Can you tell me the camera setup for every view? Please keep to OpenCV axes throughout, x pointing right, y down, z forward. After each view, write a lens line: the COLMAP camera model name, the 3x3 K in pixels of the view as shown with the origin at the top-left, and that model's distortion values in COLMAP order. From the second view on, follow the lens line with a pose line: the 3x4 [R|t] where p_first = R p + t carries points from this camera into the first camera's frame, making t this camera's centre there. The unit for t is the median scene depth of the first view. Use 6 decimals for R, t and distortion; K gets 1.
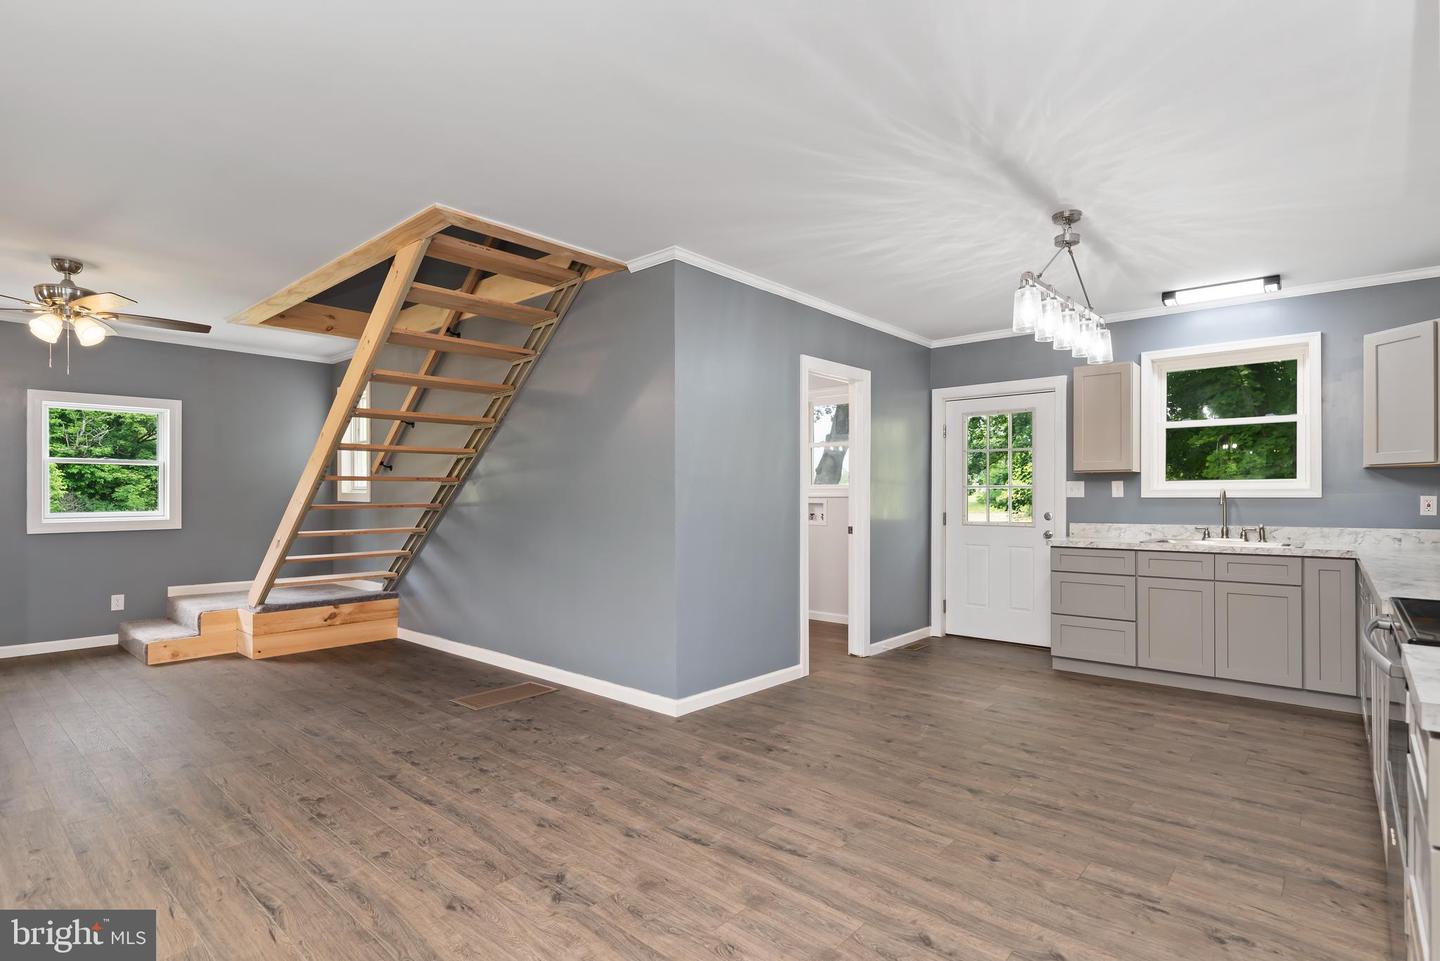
lens RADIAL K [[699.3, 0, 720.2], [0, 699.3, 486.3], [0, 0, 1]] dist [-0.002118, 0.001986]
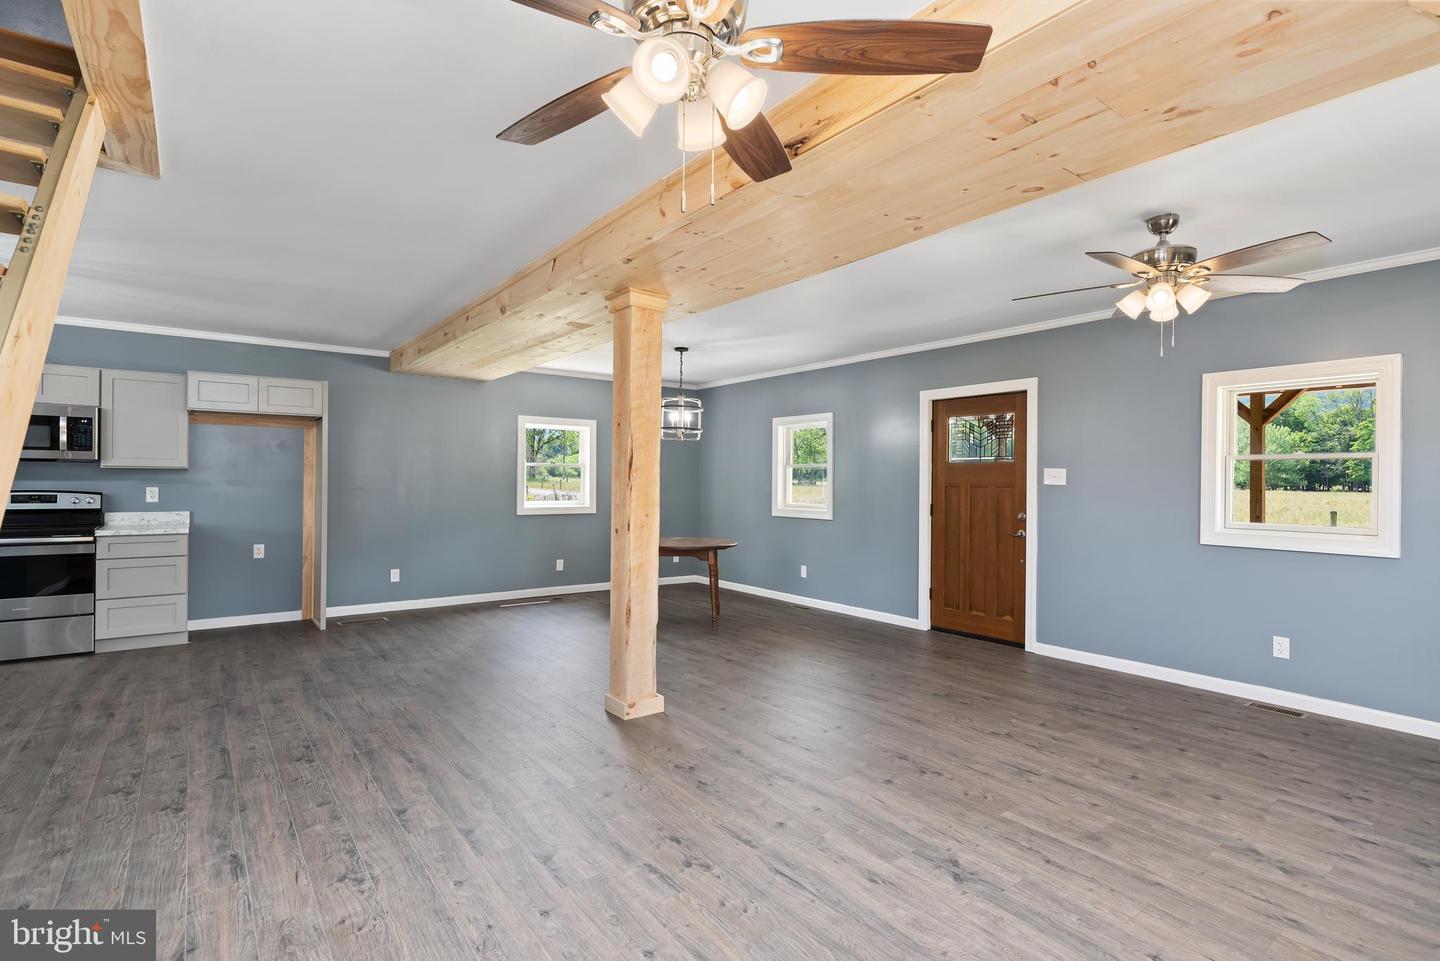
lens RADIAL K [[699.3, 0, 723.7], [0, 699.3, 479.9], [0, 0, 1]] dist [-0.002118, 0.001986]
pose [[-0.978260, -0.004079, 0.207343, -1.479802], [-0.006390, 0.999925, -0.010477, -0.006120], [-0.207285, -0.011574, -0.978212, 1.966680]]
